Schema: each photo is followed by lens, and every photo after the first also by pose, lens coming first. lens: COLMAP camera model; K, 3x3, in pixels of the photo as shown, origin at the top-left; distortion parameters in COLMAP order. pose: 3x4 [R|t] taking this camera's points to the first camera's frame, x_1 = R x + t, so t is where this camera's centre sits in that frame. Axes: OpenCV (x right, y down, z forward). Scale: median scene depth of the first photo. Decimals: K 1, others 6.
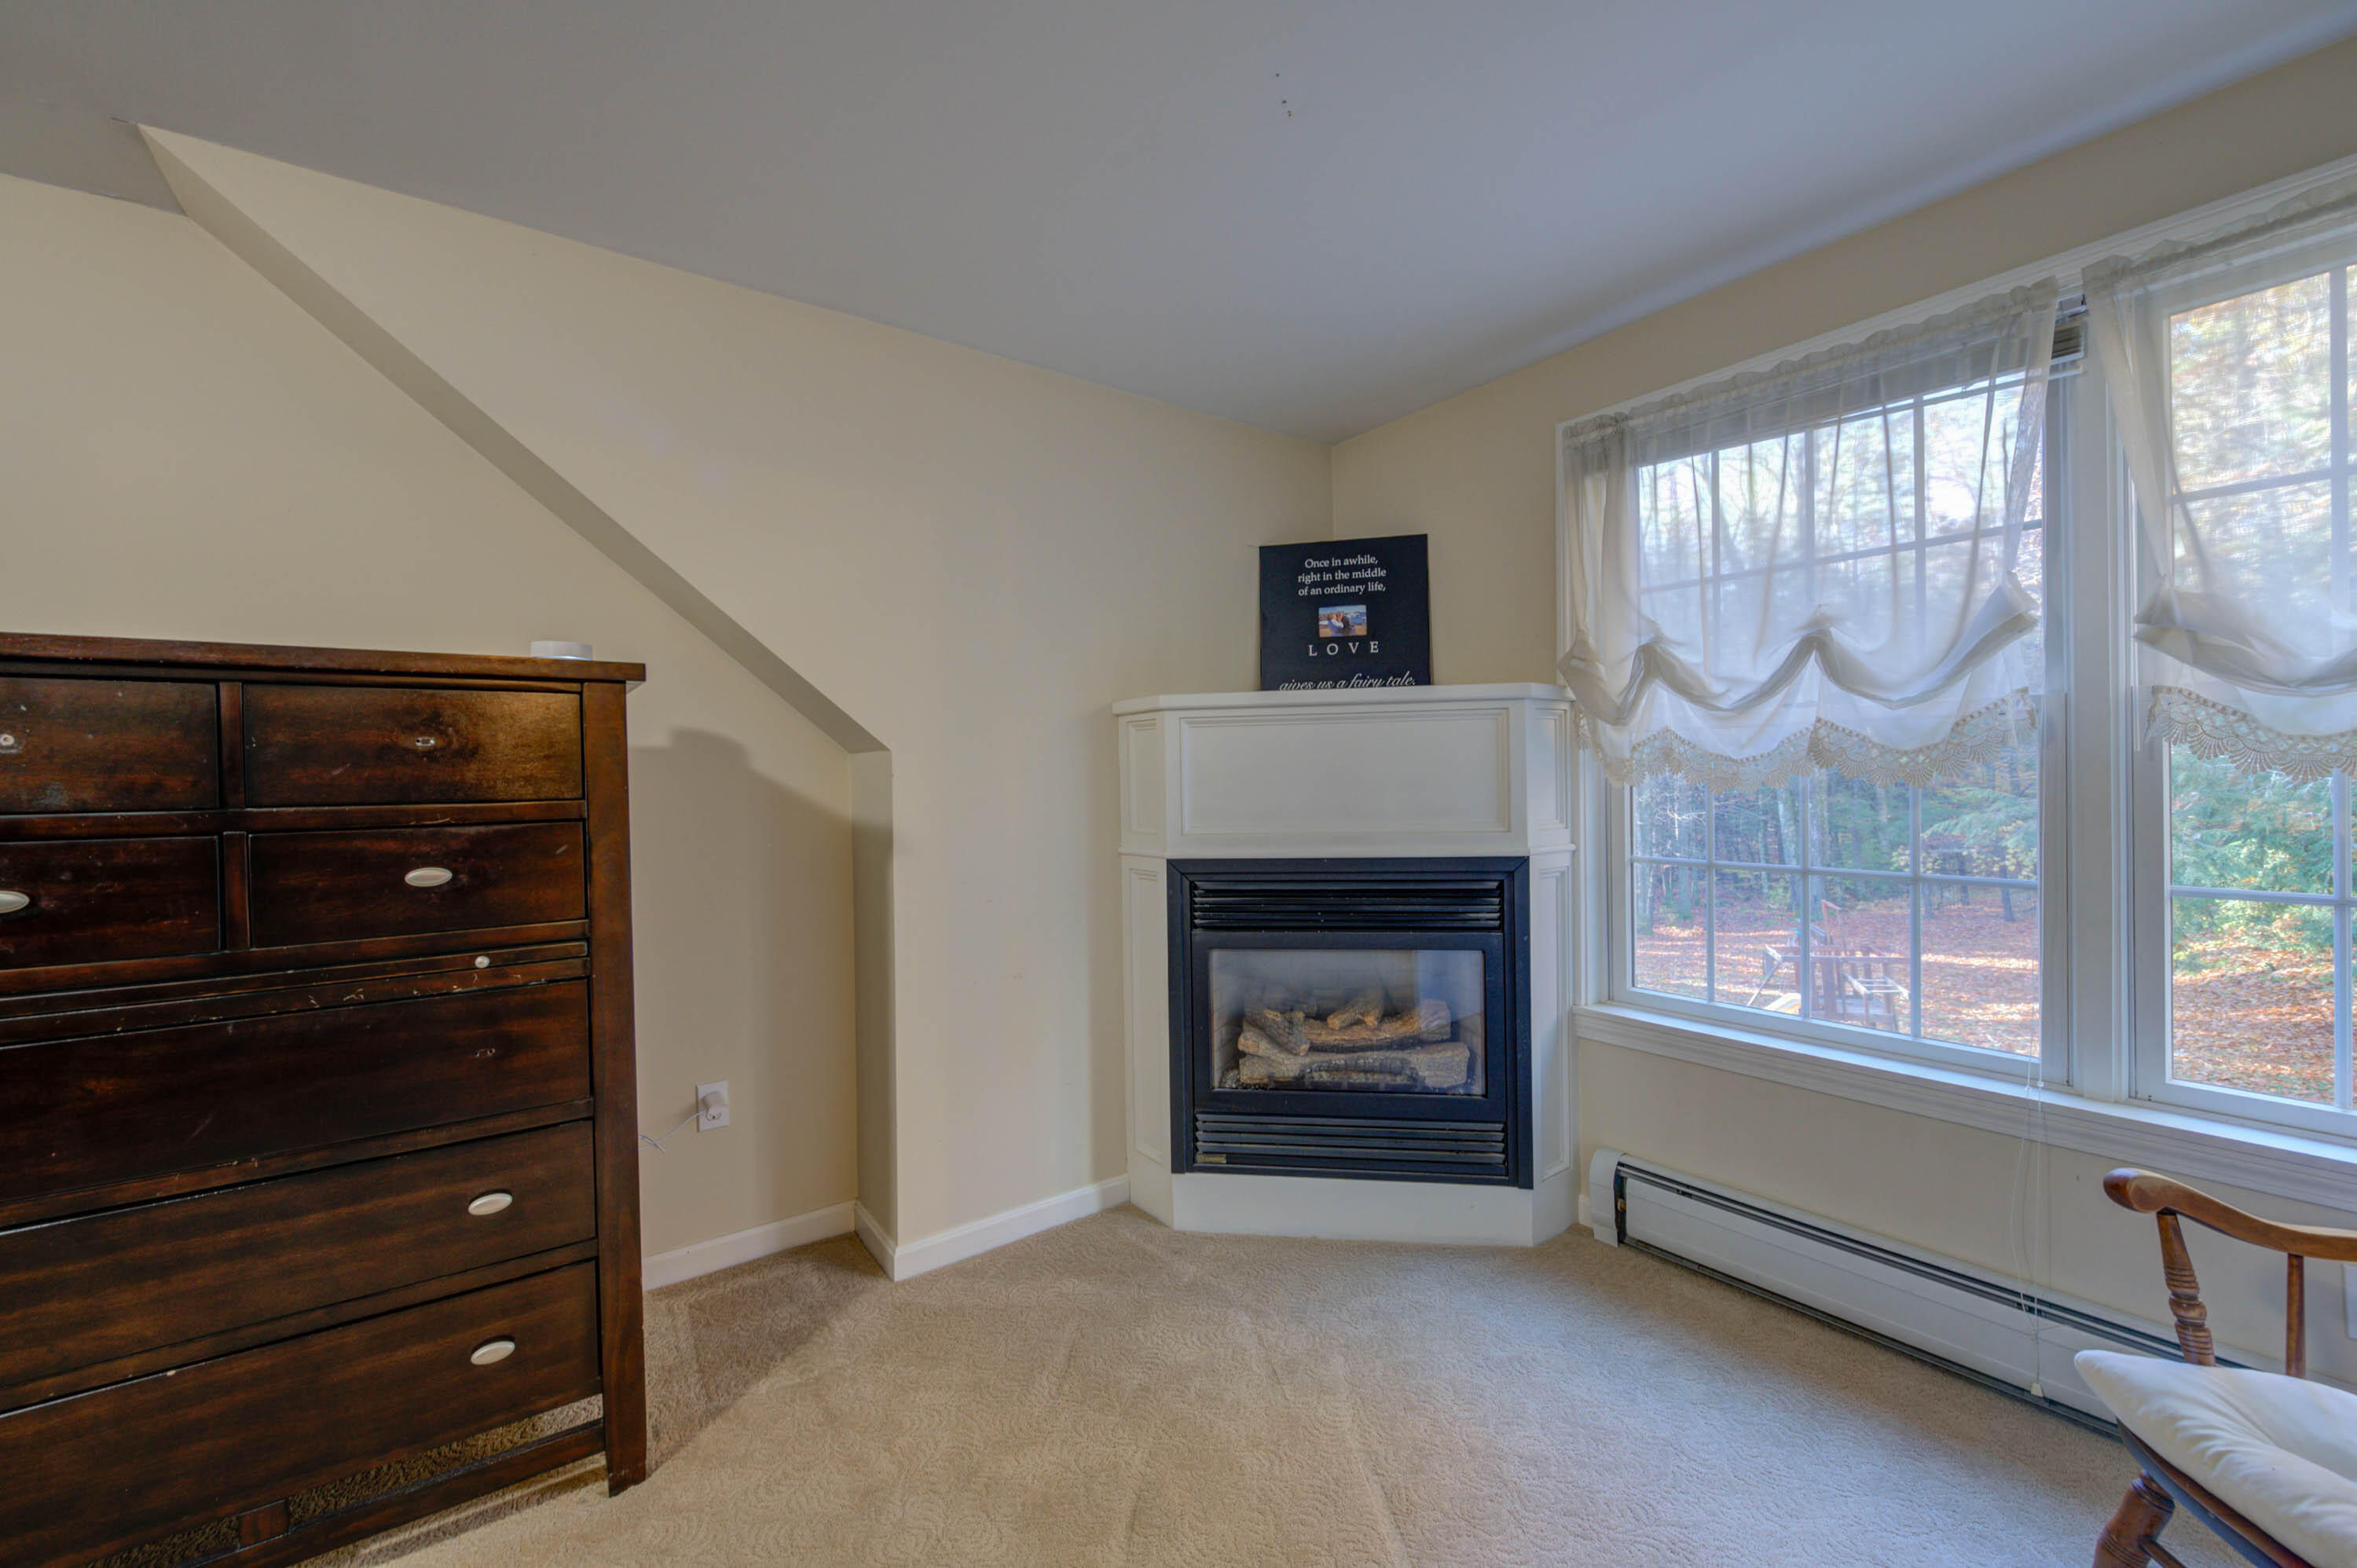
lens RADIAL K [[930.2, 0, 1174.5], [0, 930.2, 785.0], [0, 0, 1]] dist [0.000975, -0.004029]
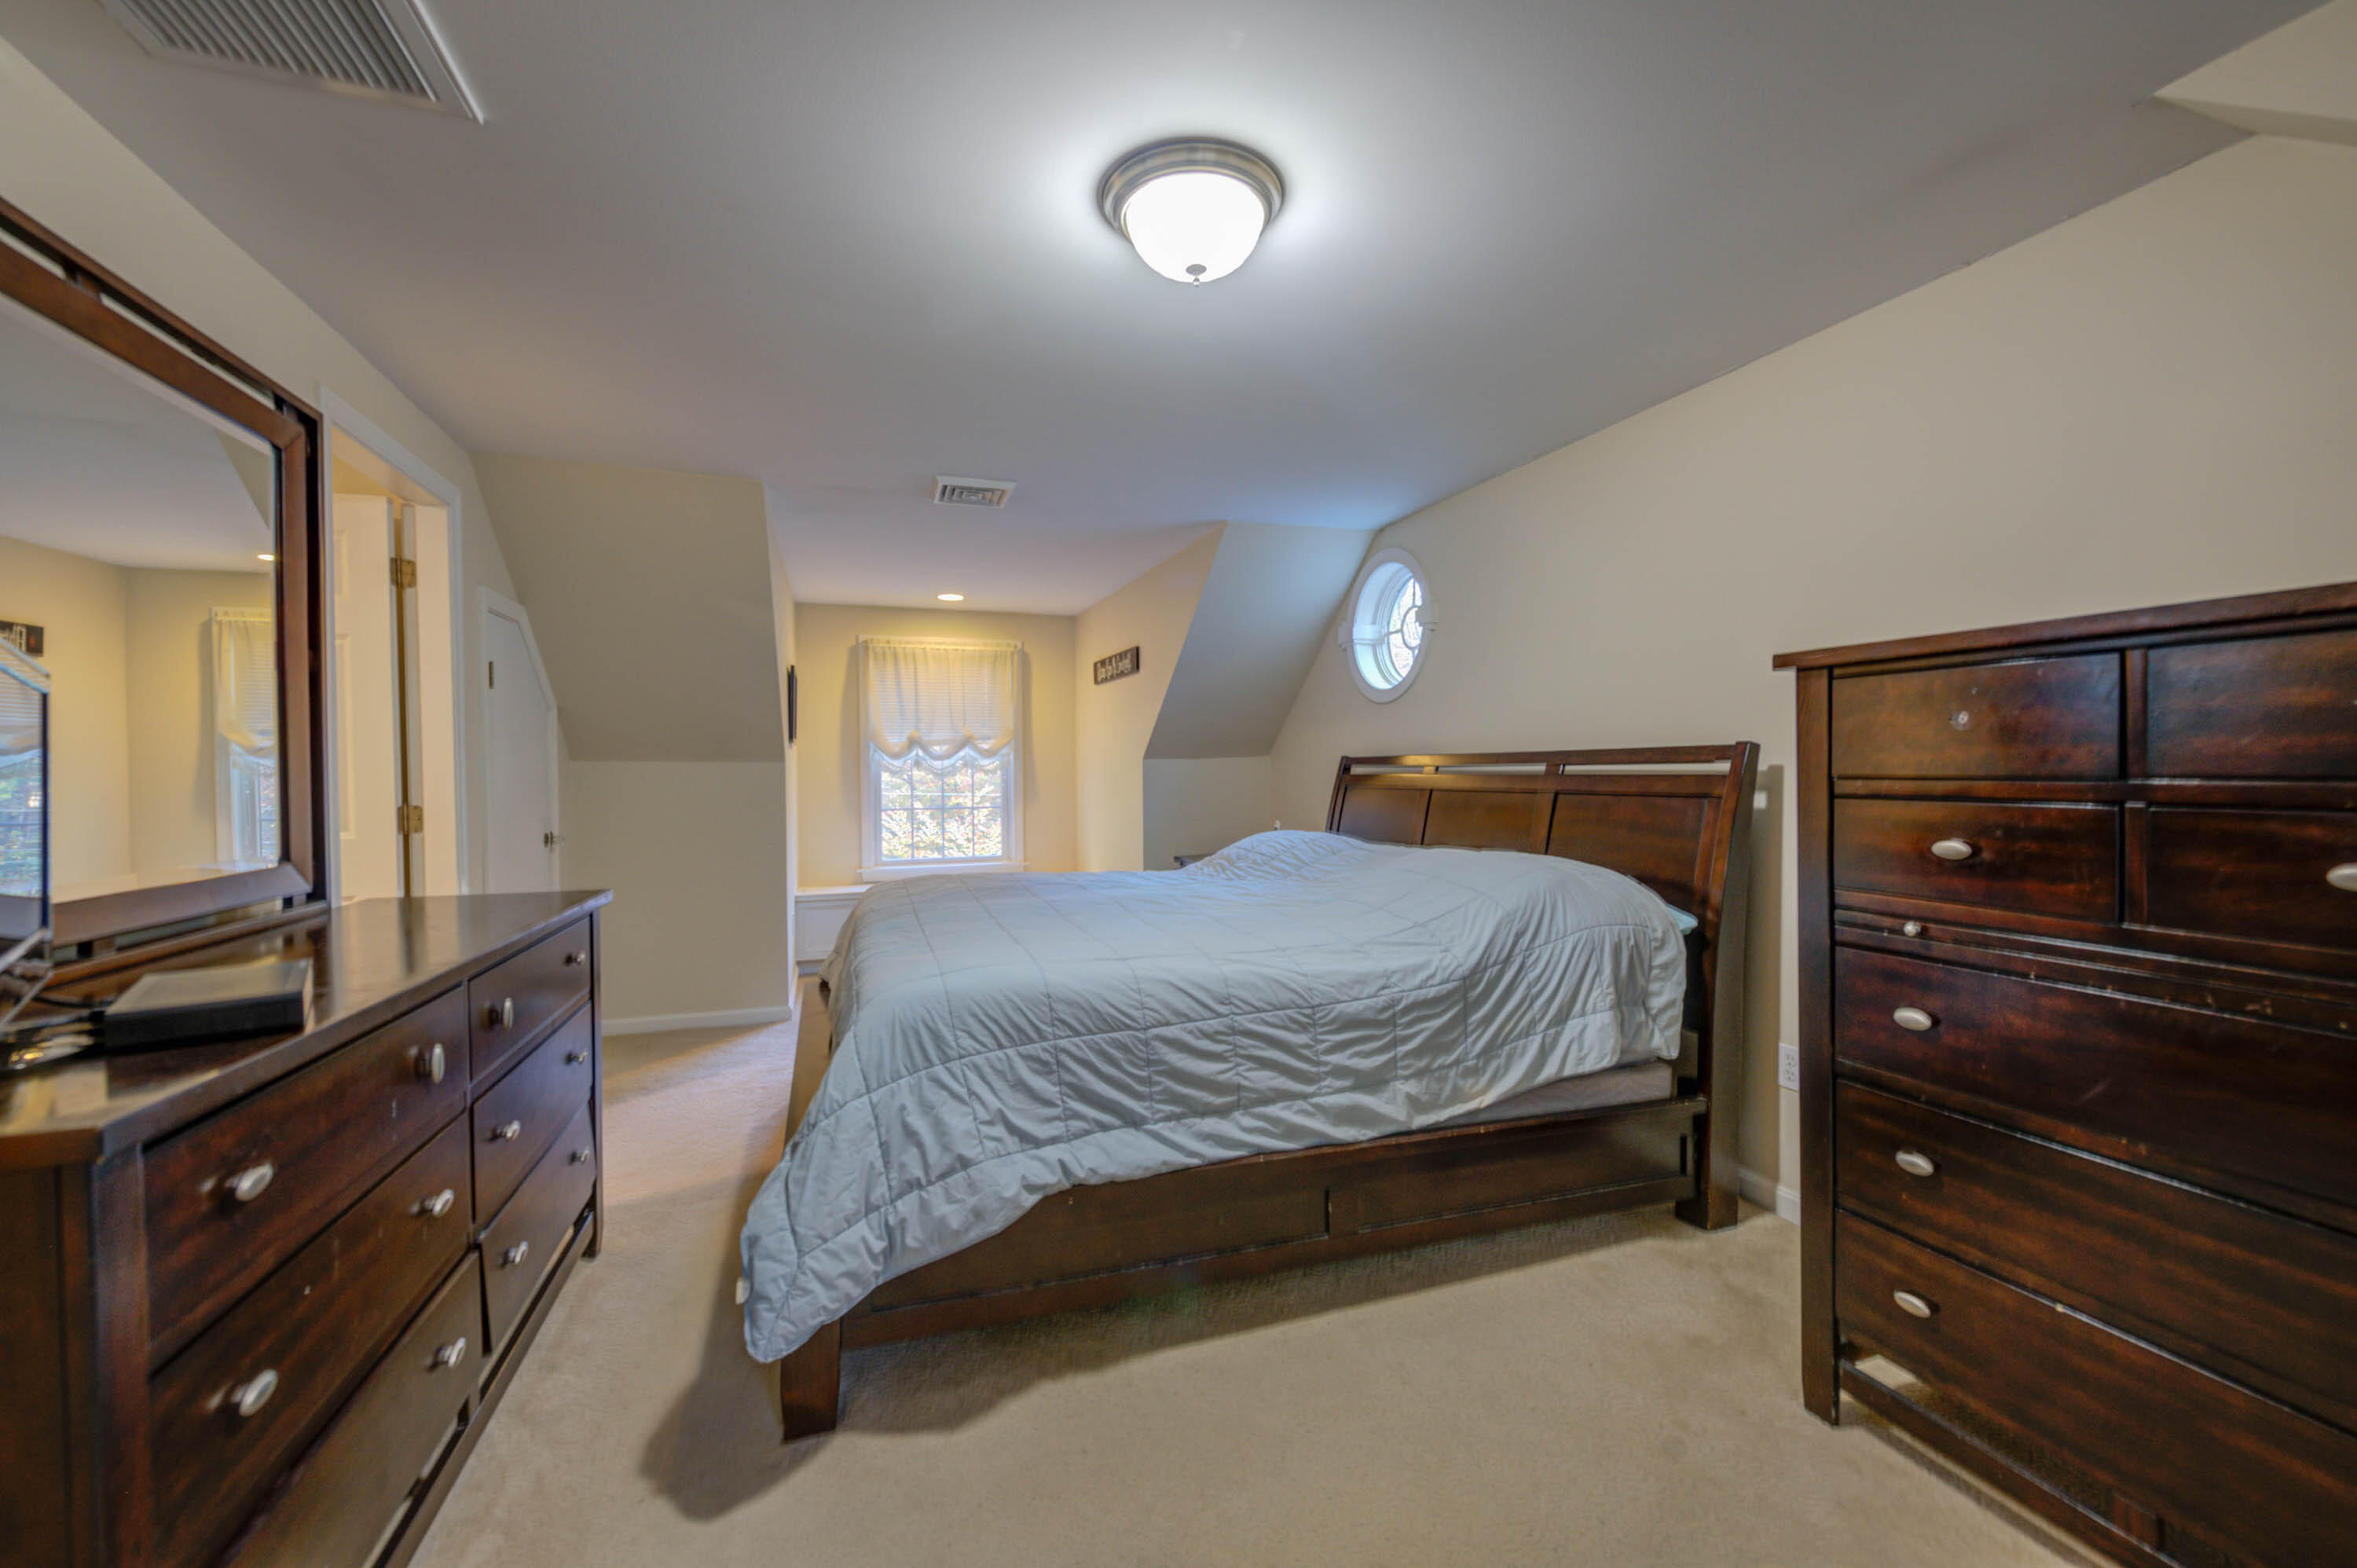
lens RADIAL K [[930.2, 0, 1174.5], [0, 930.2, 785.0], [0, 0, 1]] dist [0.000975, -0.004029]
pose [[-0.293484, 0.035044, -0.955321, 0.203111], [0.005815, 0.999375, 0.034874, -0.008483], [0.955946, 0.004680, -0.293504, 0.323070]]
